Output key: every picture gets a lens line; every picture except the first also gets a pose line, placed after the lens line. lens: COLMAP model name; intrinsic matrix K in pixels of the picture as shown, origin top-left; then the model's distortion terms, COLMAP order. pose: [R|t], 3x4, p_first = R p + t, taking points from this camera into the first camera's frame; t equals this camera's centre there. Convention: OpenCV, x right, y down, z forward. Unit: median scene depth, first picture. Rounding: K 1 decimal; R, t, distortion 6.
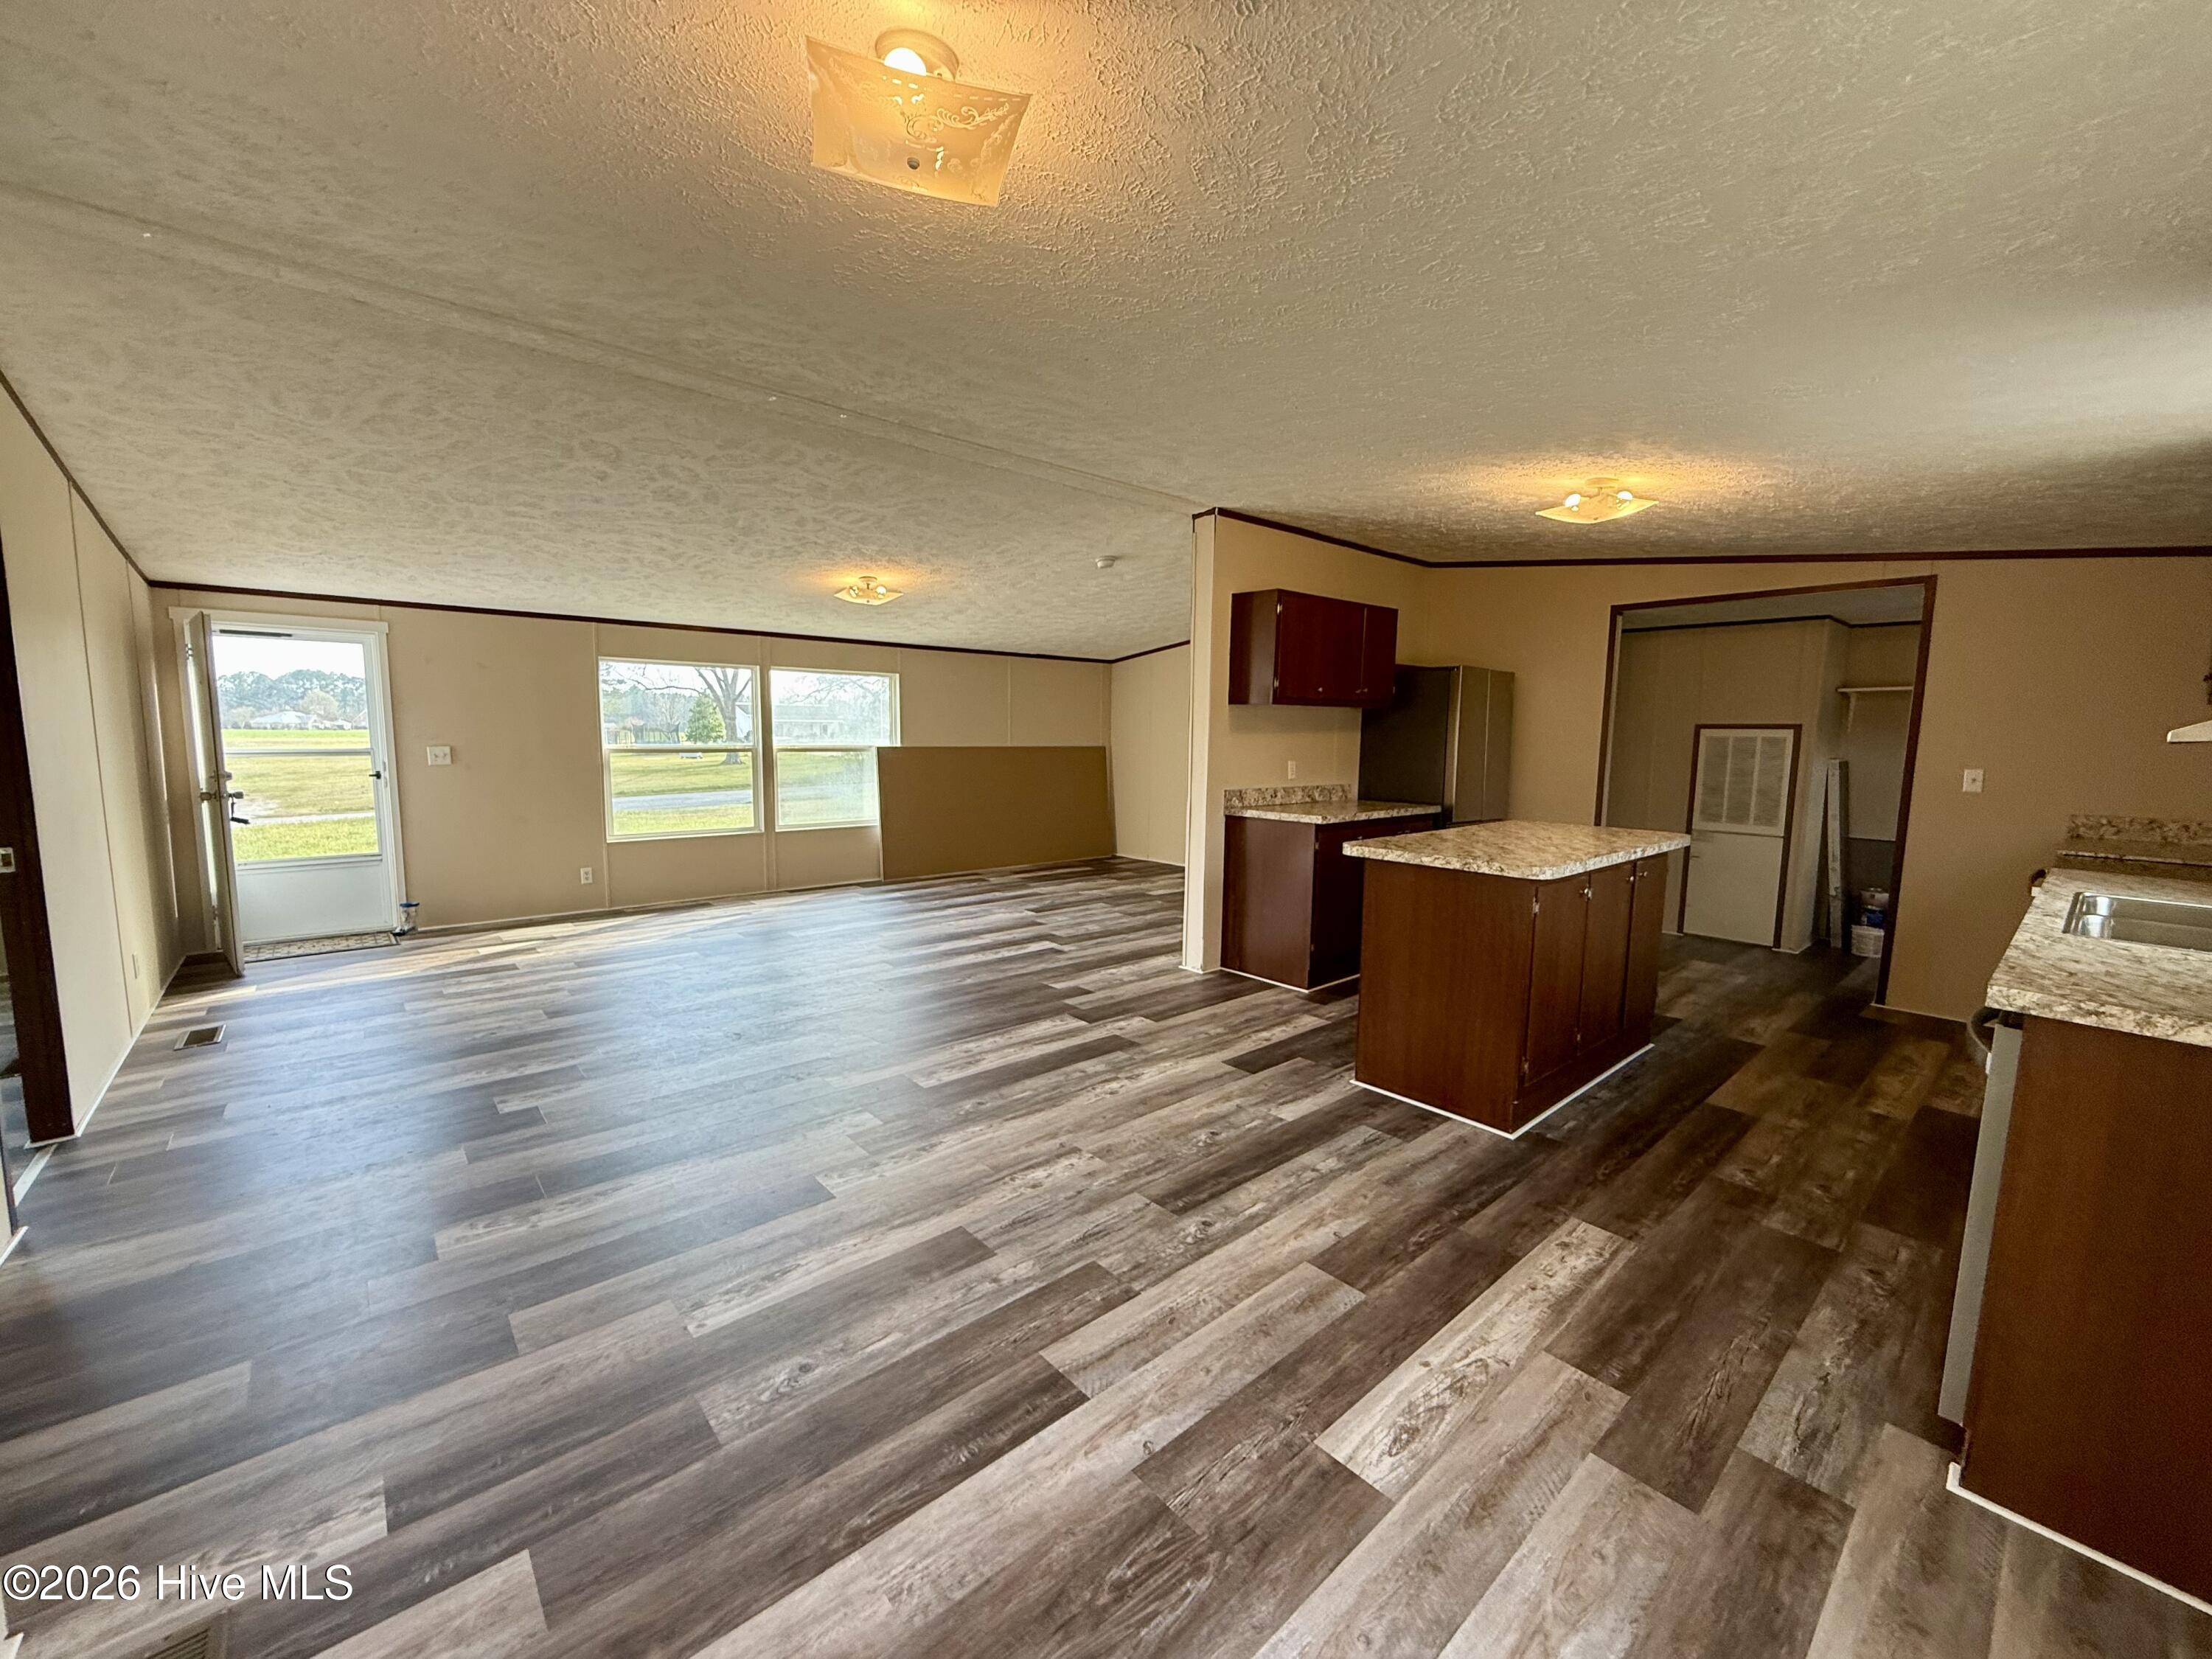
lens RADIAL K [[883.7, 0, 1097.6], [0, 883.7, 822.0], [0, 0, 1]] dist [-0.000286, 0.000635]
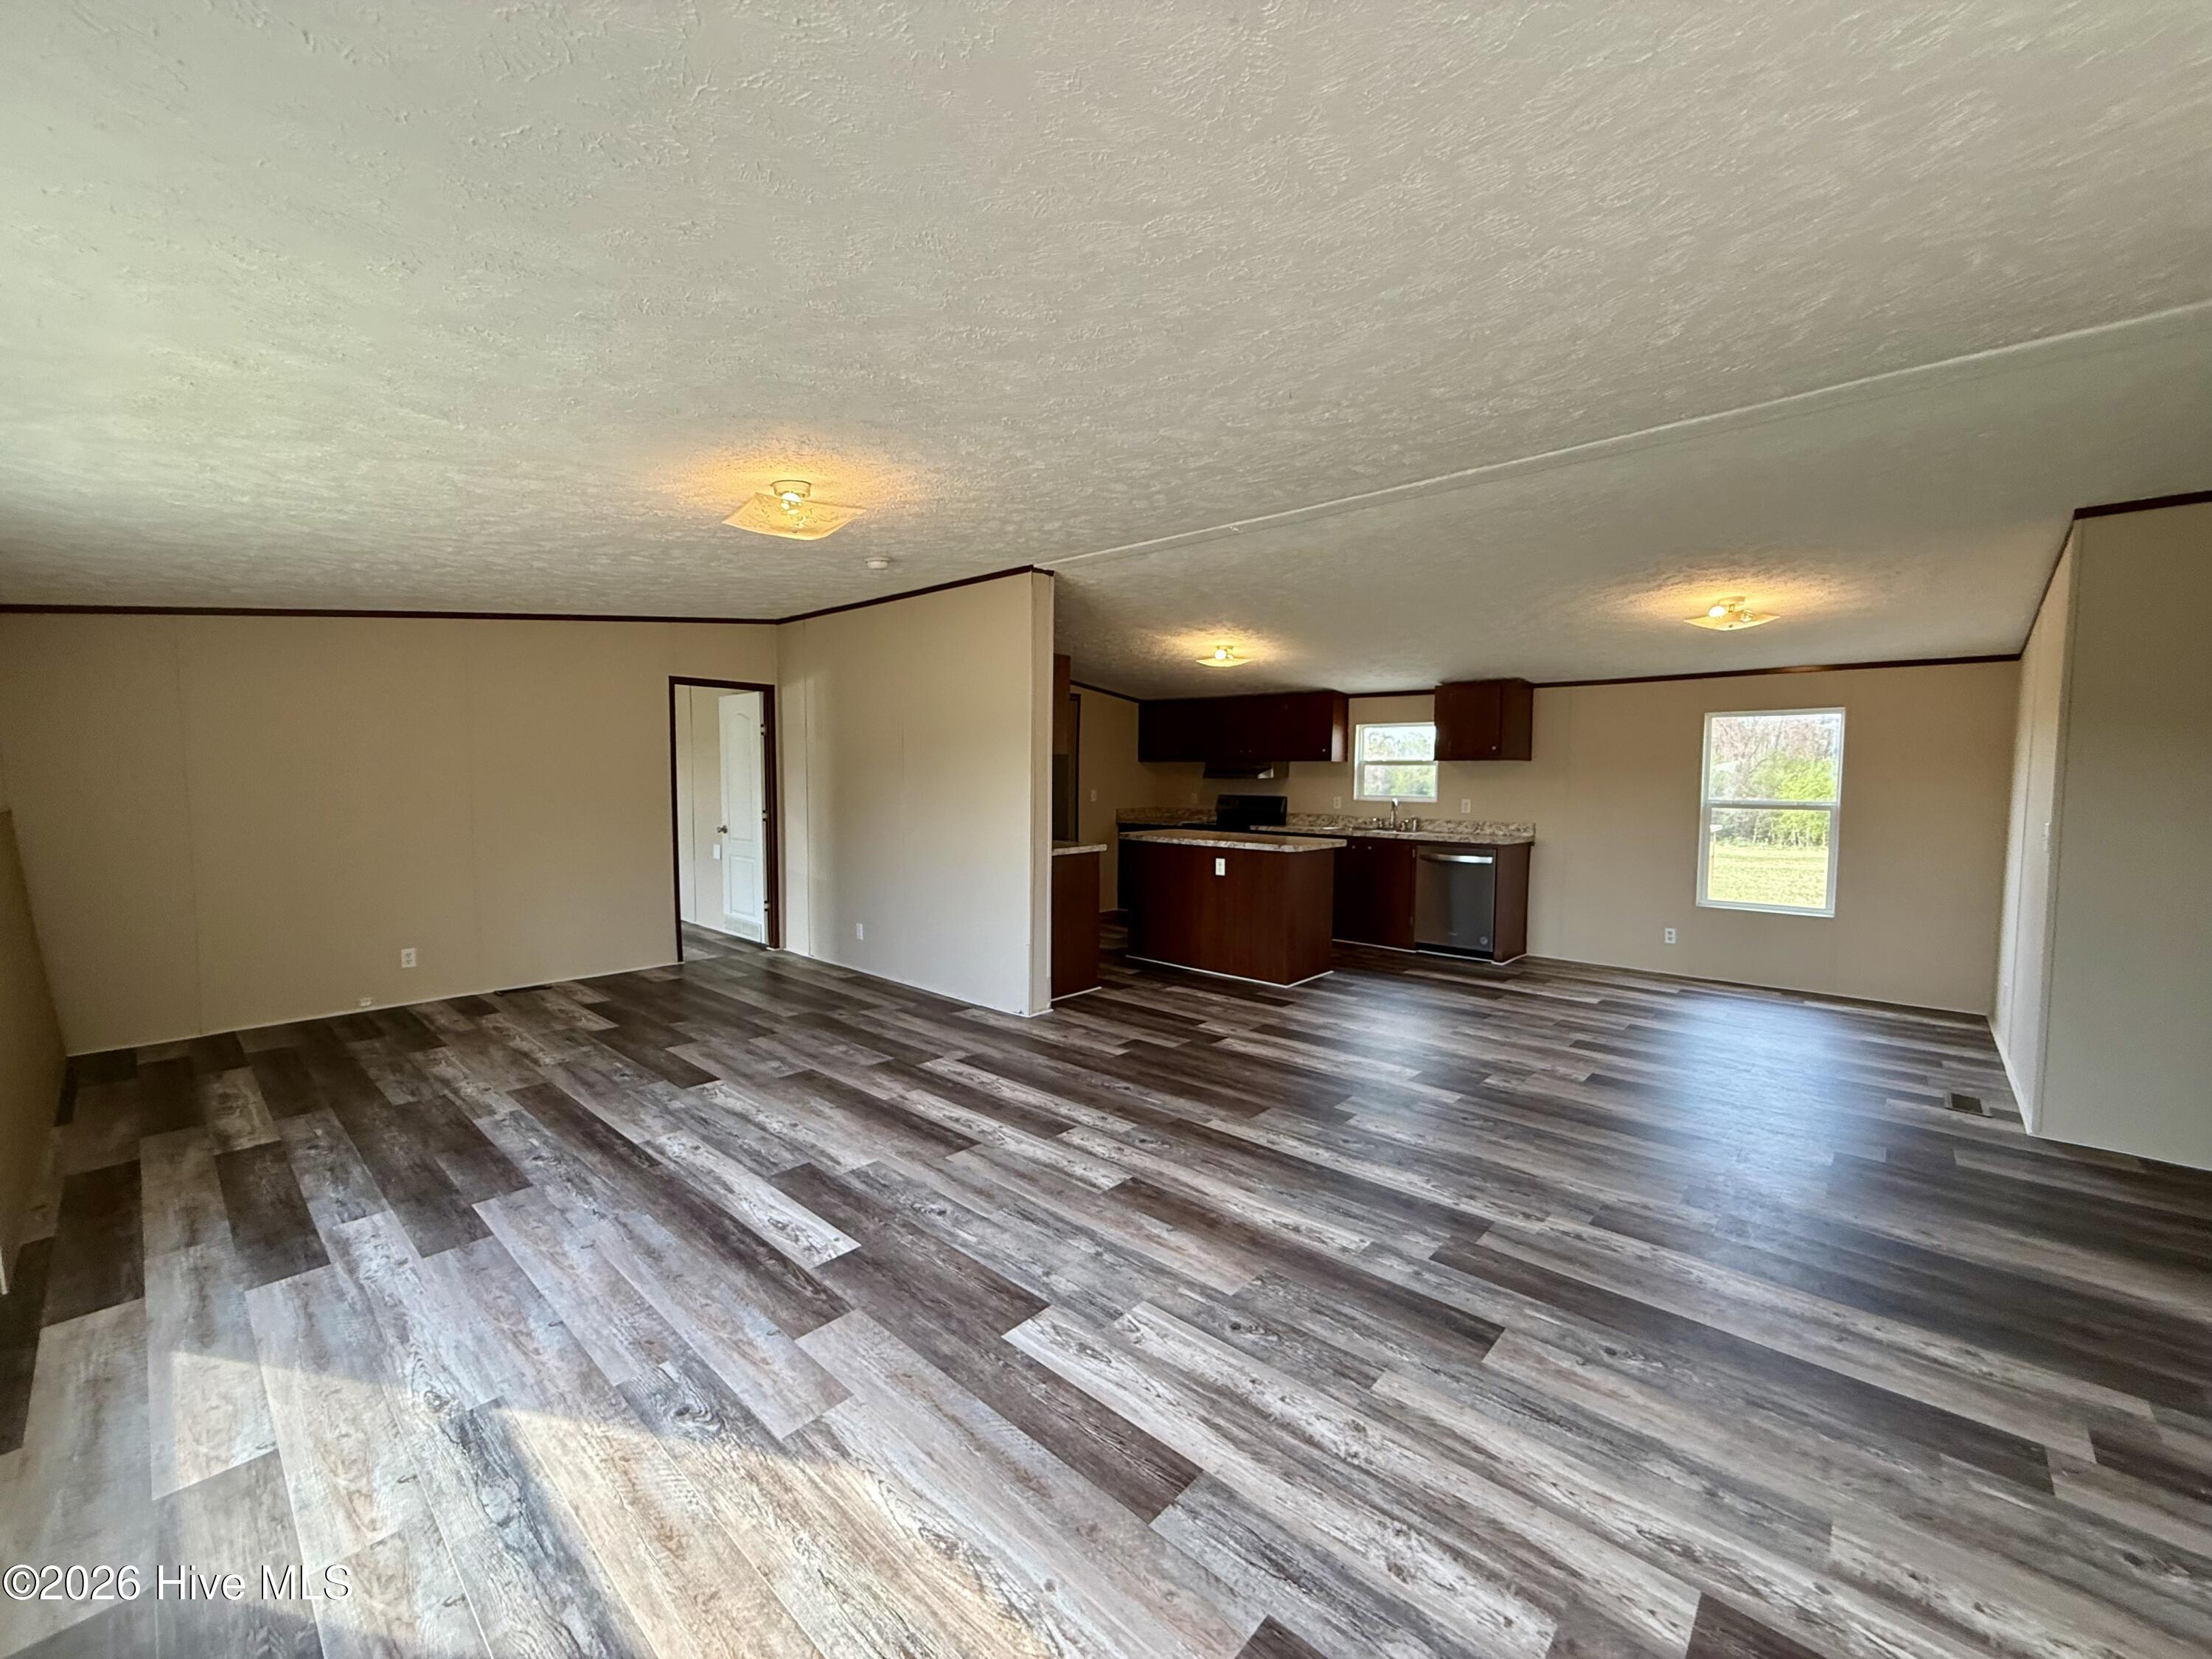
lens RADIAL K [[883.7, 0, 1102.2], [0, 883.7, 824.8], [0, 0, 1]] dist [-0.000286, 0.000635]
pose [[-0.118361, -0.070741, 0.990448, -1.185149], [0.093294, 0.992255, 0.082019, -0.165230], [-0.988578, 0.102111, -0.110845, 1.358507]]
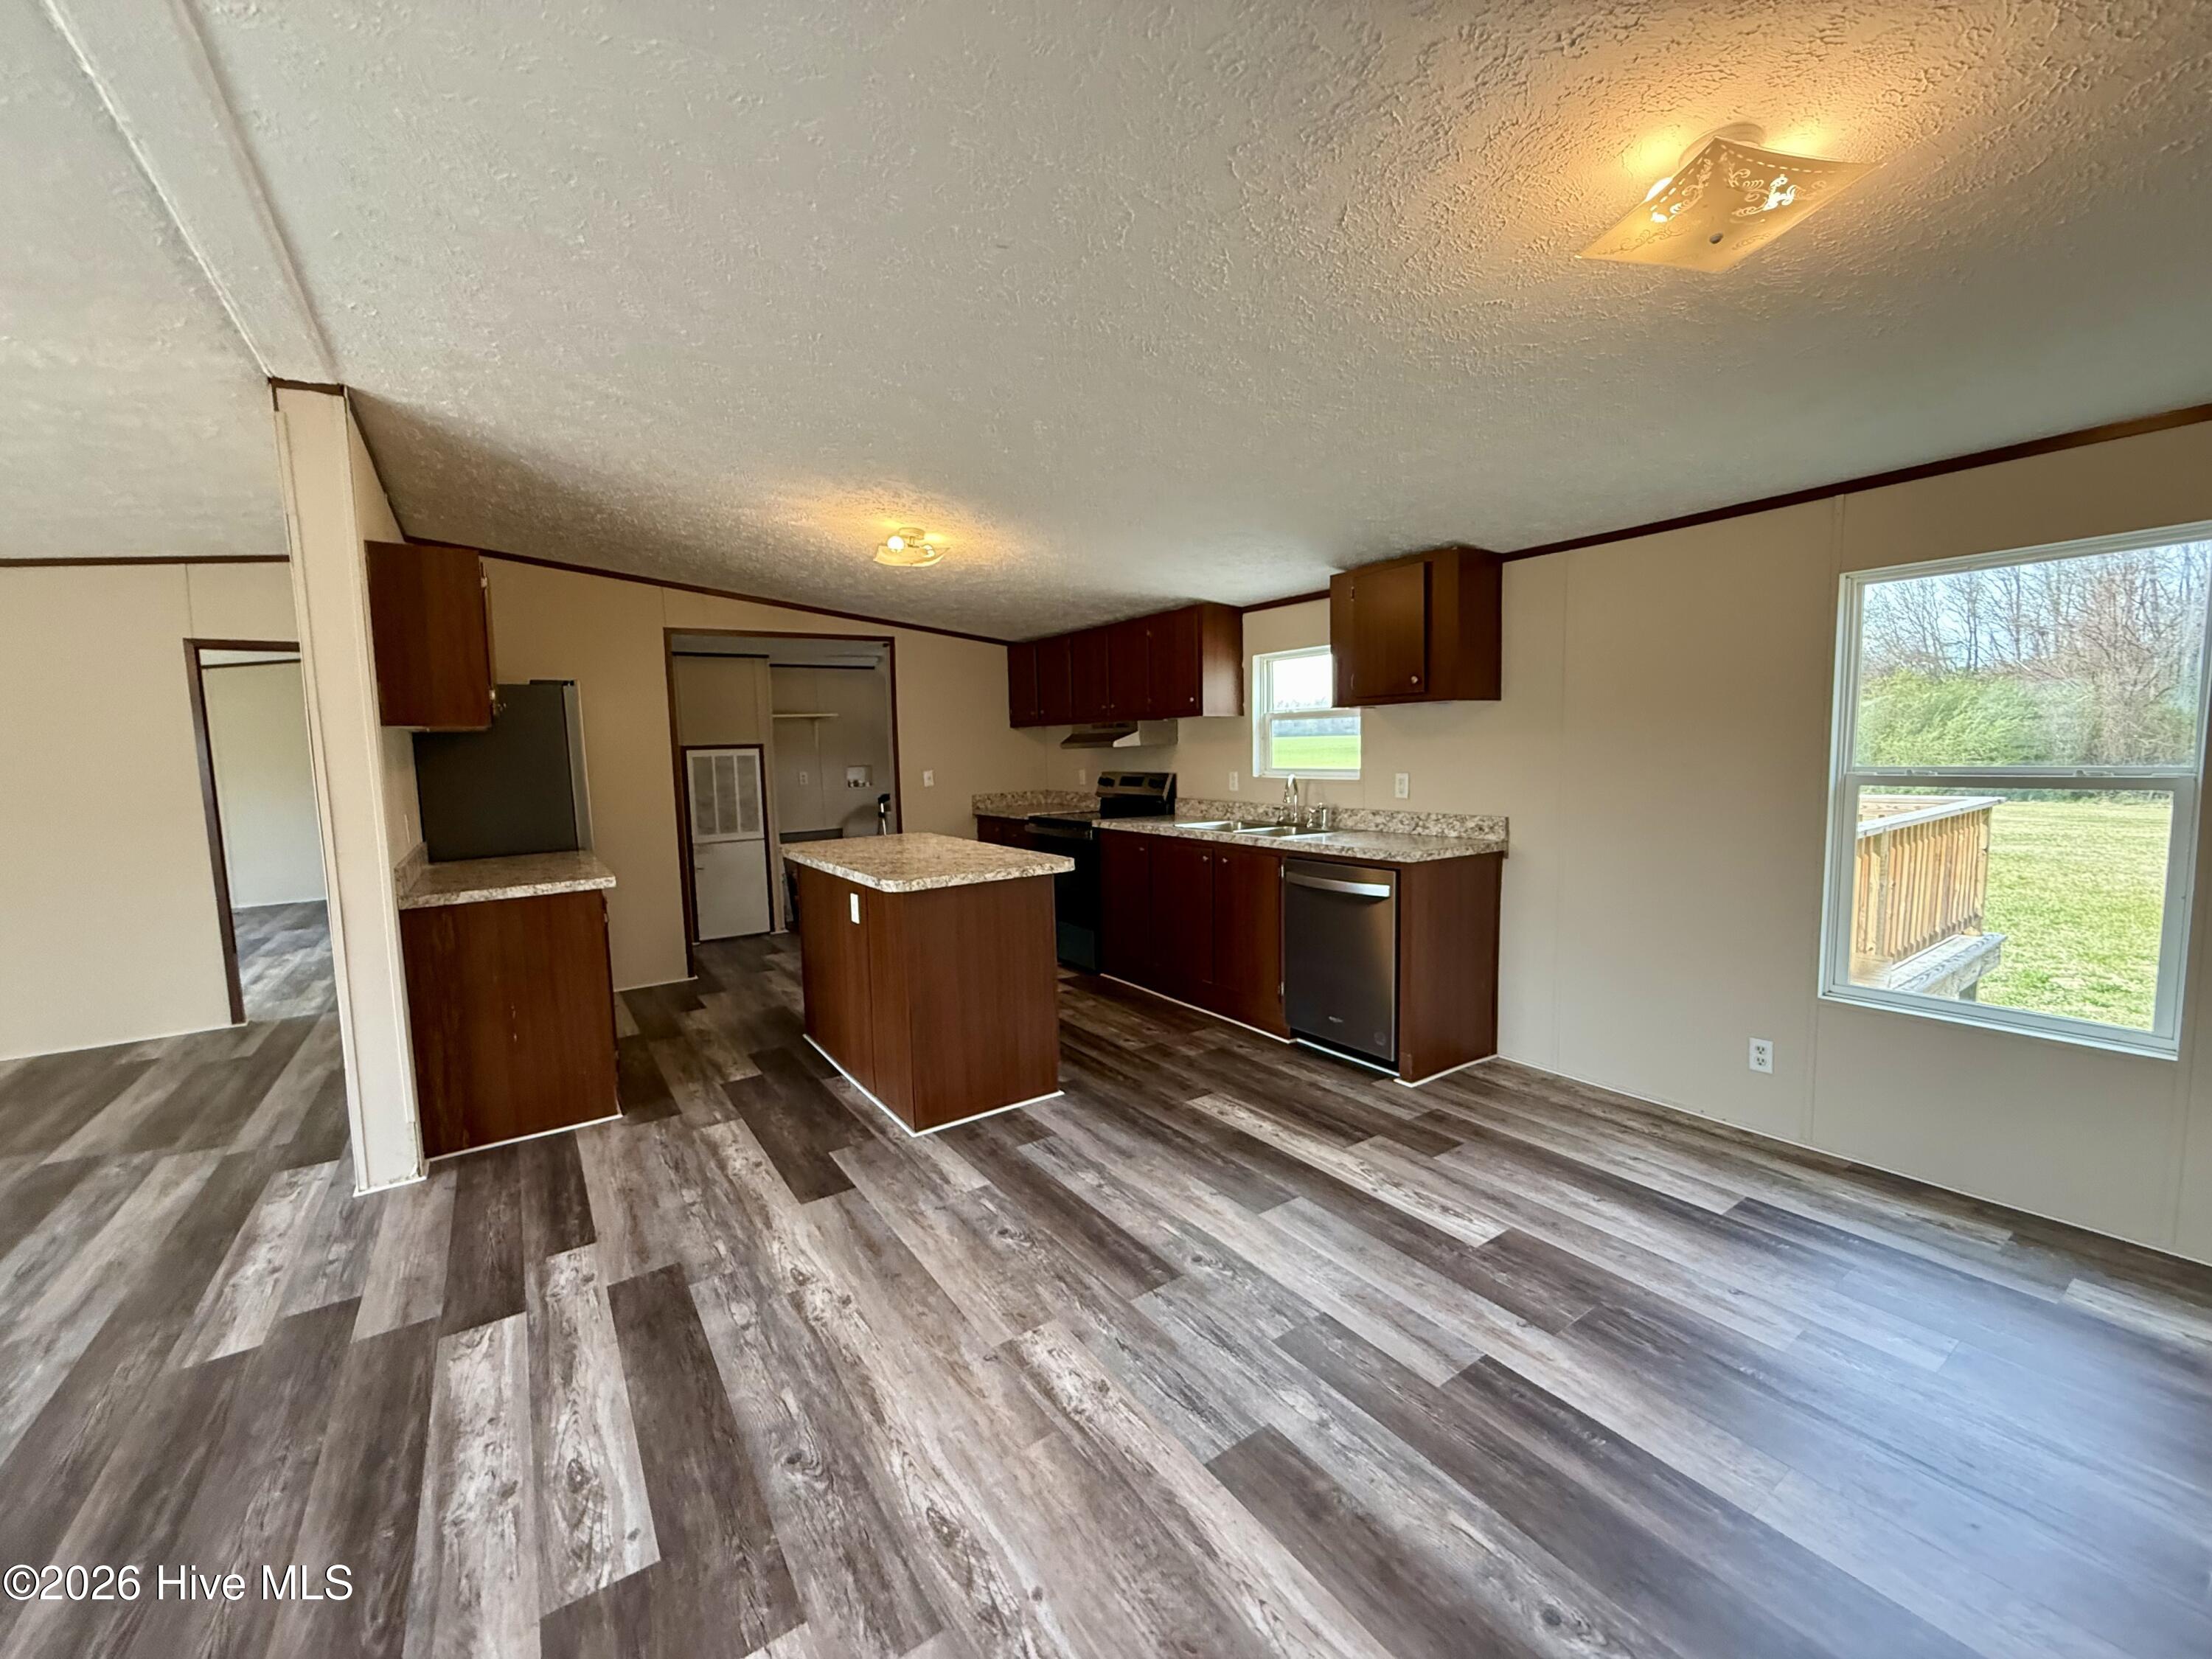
lens RADIAL K [[883.7, 0, 1104.4], [0, 883.7, 825.1], [0, 0, 1]] dist [-0.000286, 0.000635]
pose [[0.117651, -0.107555, 0.987213, -0.508051], [0.131655, 0.987032, 0.091845, -0.075599], [-0.984289, 0.119166, 0.130286, 0.586388]]
